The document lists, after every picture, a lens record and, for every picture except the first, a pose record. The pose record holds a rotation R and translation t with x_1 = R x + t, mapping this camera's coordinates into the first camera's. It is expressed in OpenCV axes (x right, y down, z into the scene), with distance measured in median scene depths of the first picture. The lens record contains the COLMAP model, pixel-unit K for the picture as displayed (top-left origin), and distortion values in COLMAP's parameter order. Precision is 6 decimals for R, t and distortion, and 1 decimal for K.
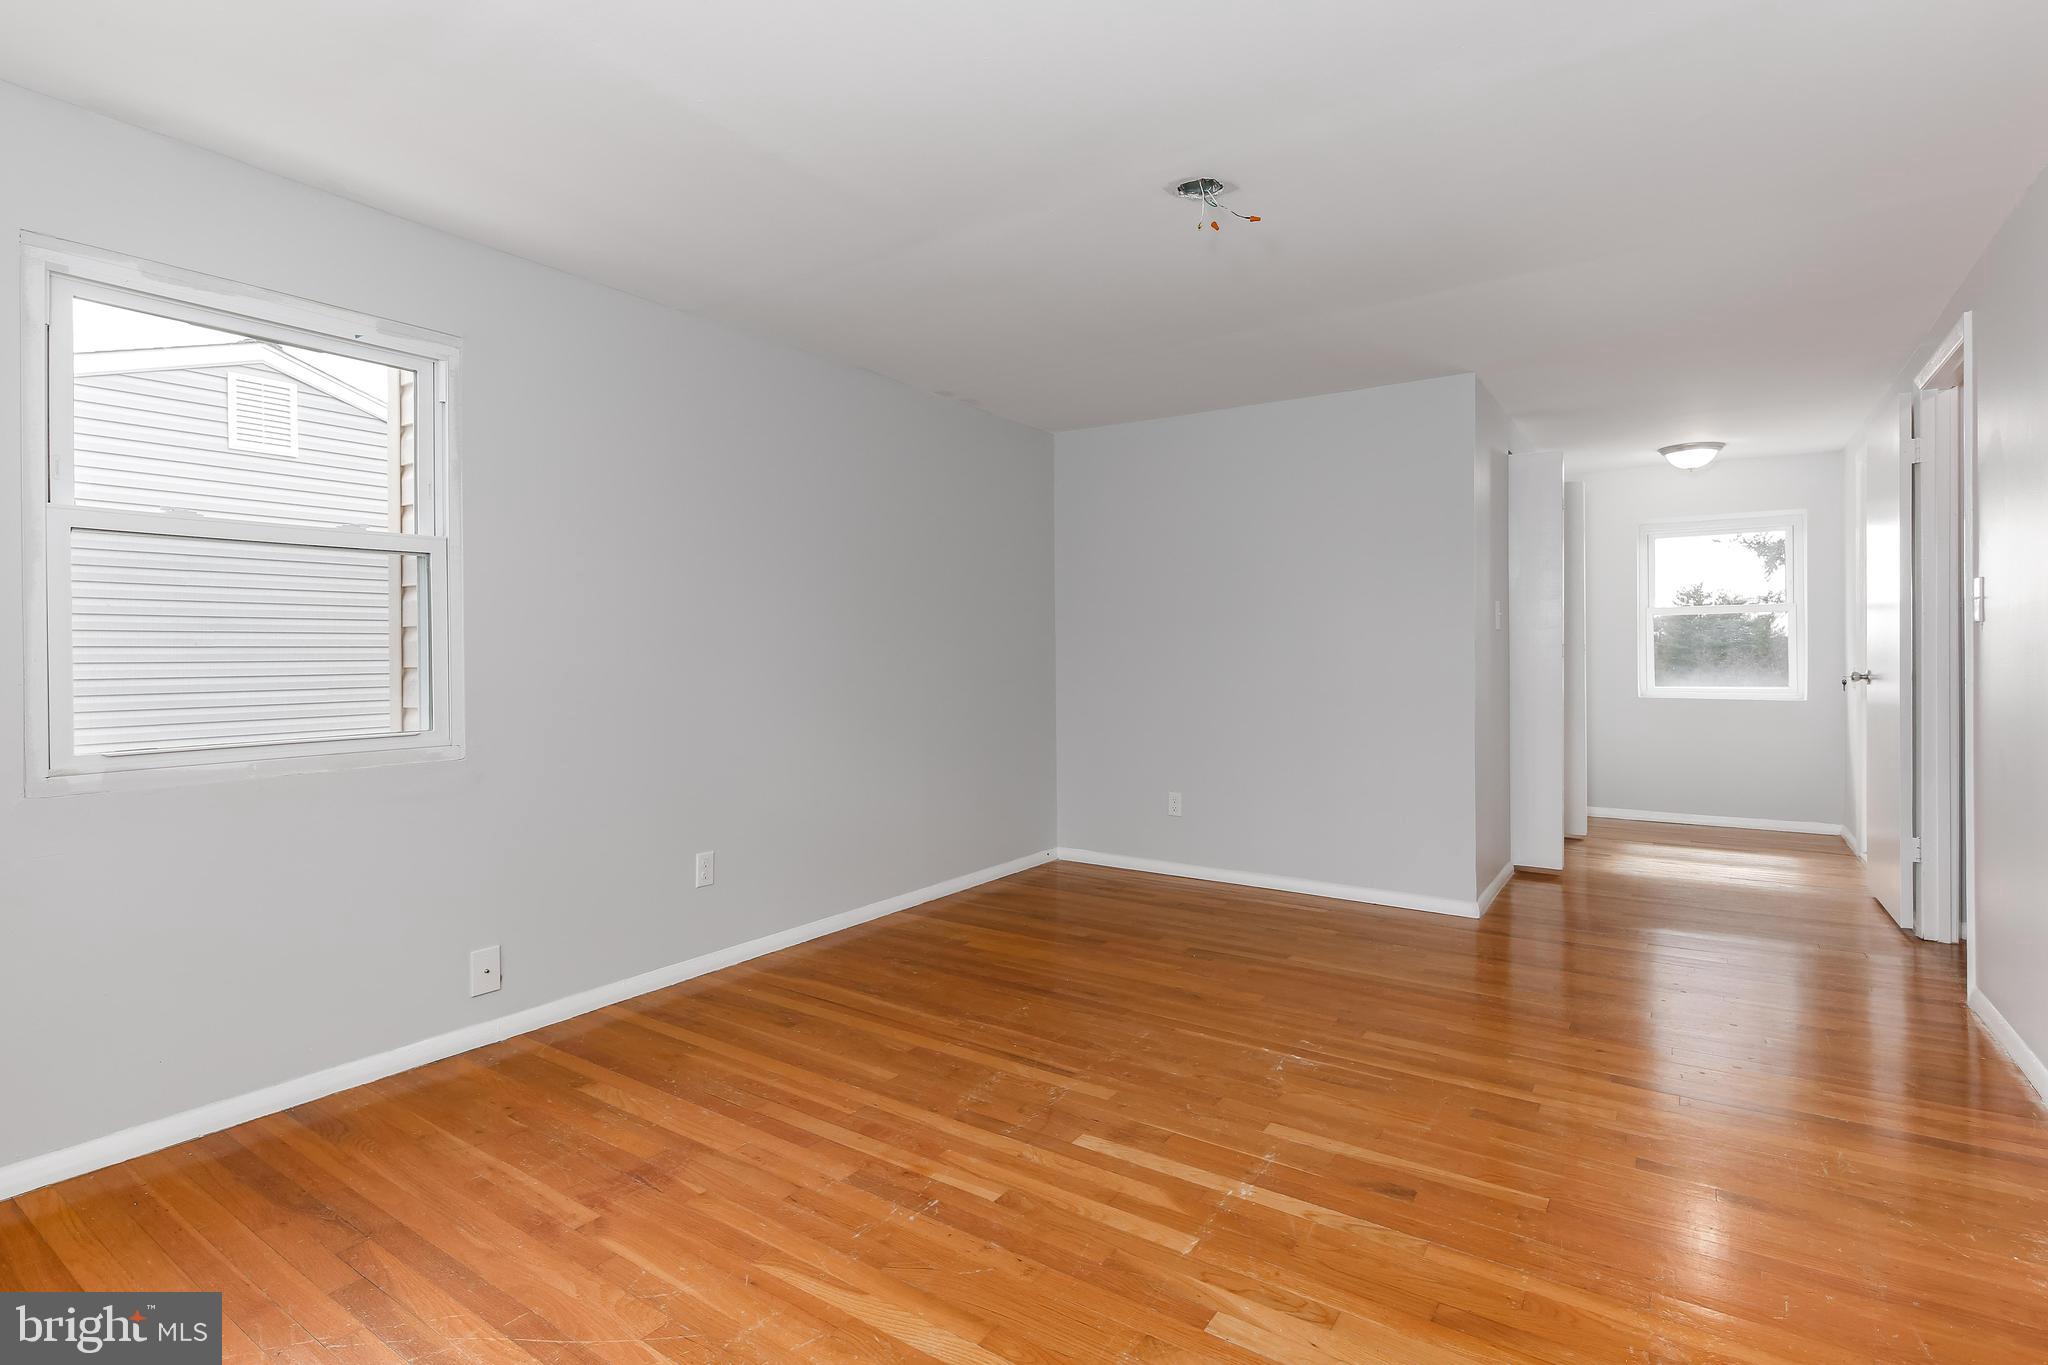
lens RADIAL K [[986.2, 0, 1038.1], [0, 986.2, 651.5], [0, 0, 1]] dist [-0.001586, -0.000779]
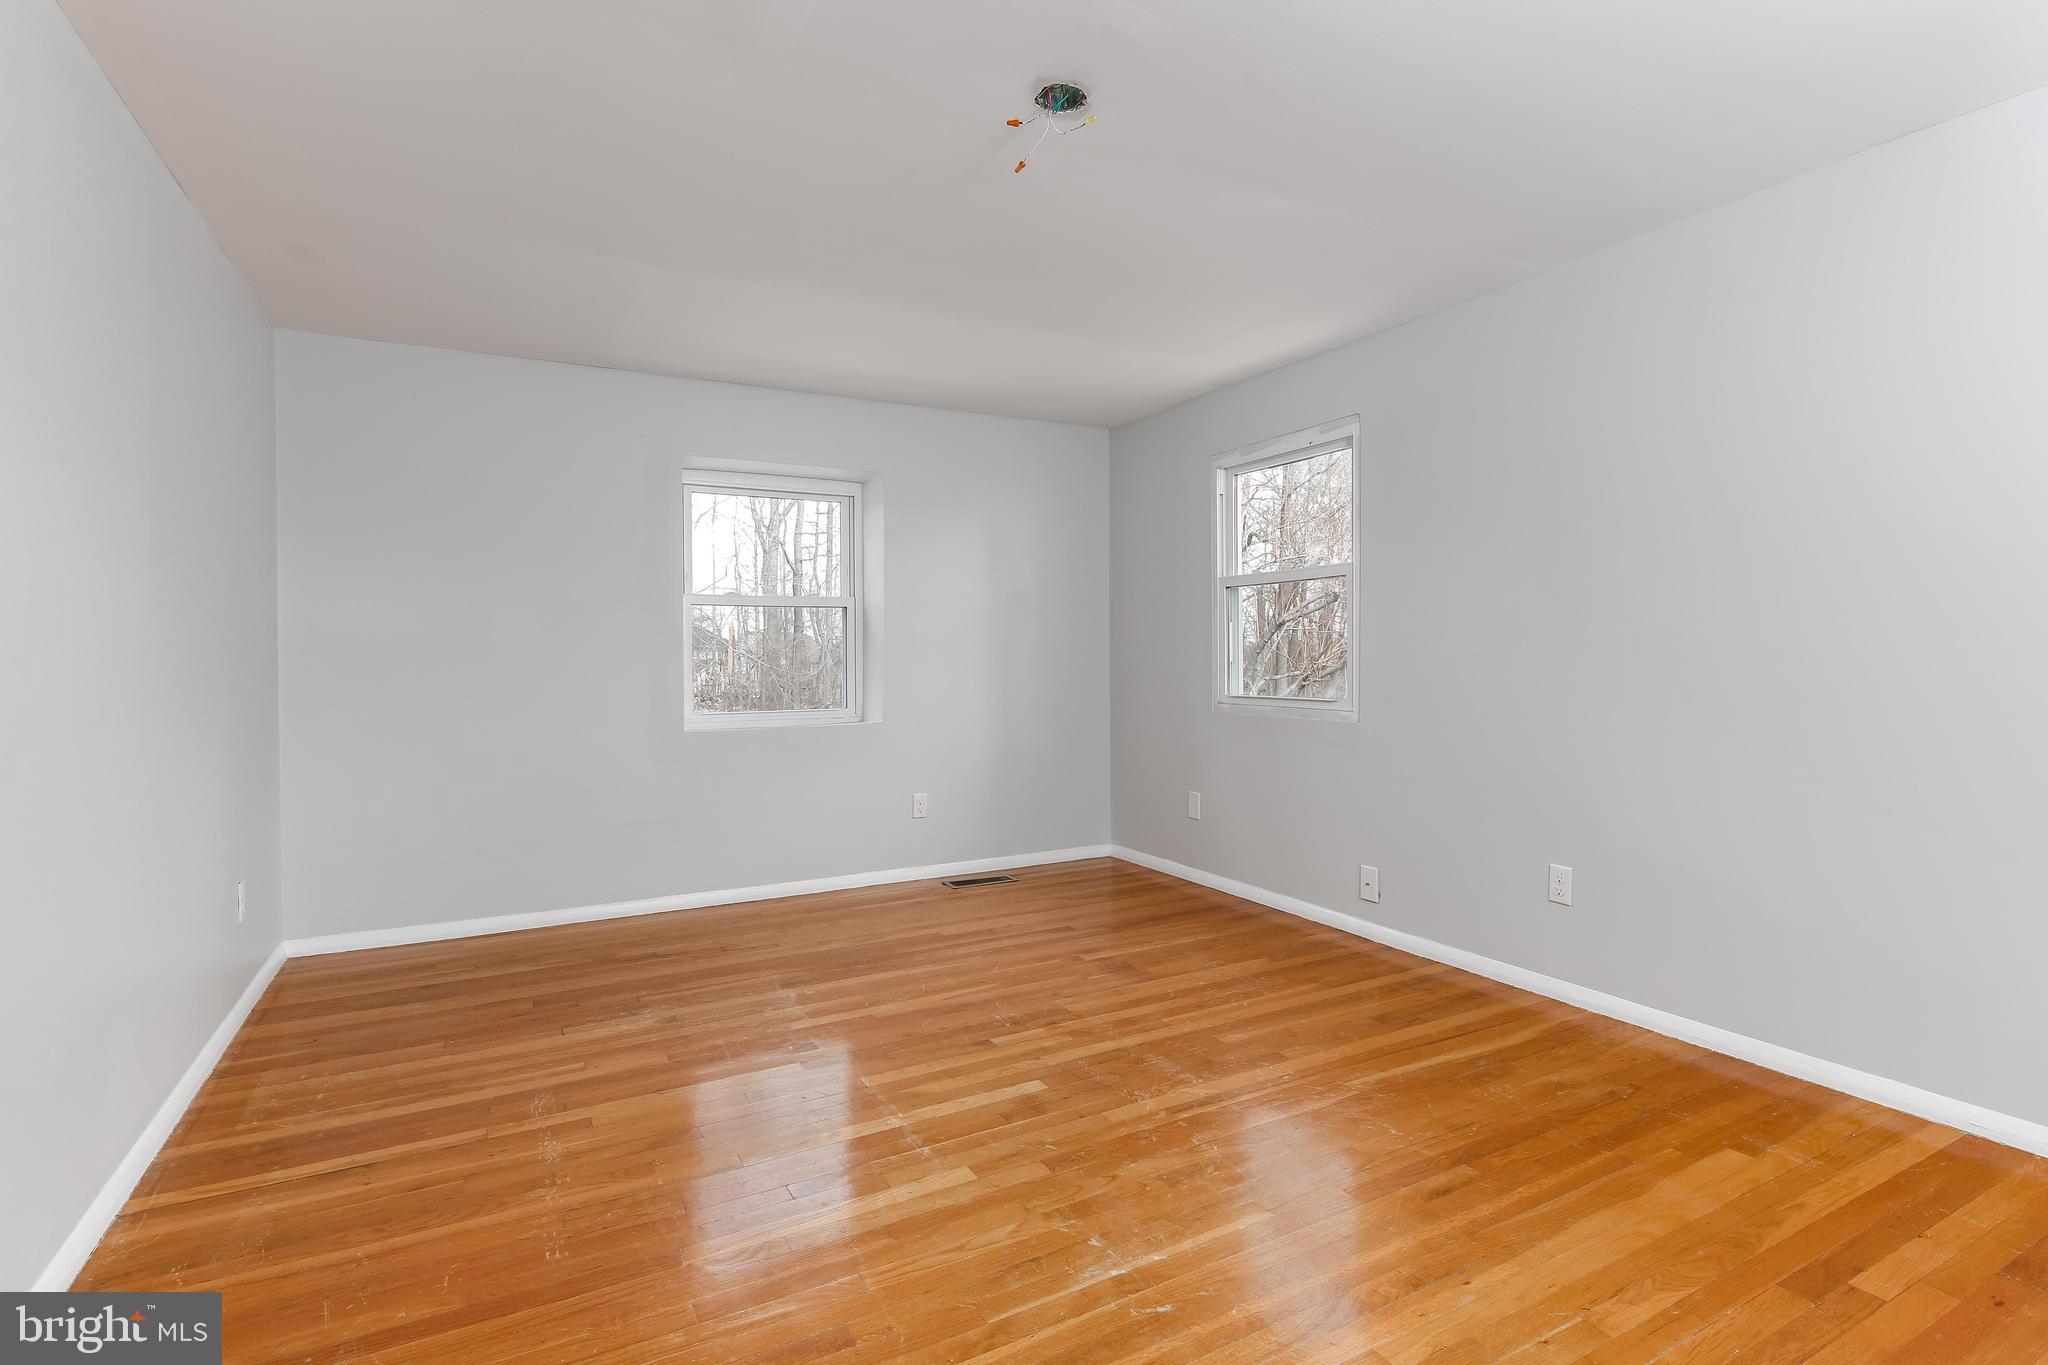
lens RADIAL K [[986.2, 0, 1038.1], [0, 986.2, 651.5], [0, 0, 1]] dist [-0.001586, -0.000779]
pose [[-0.450977, 0.008541, -0.892494, 0.908053], [0.009005, 0.999947, 0.005020, -0.000839], [0.892490, -0.005773, -0.451030, 1.316634]]
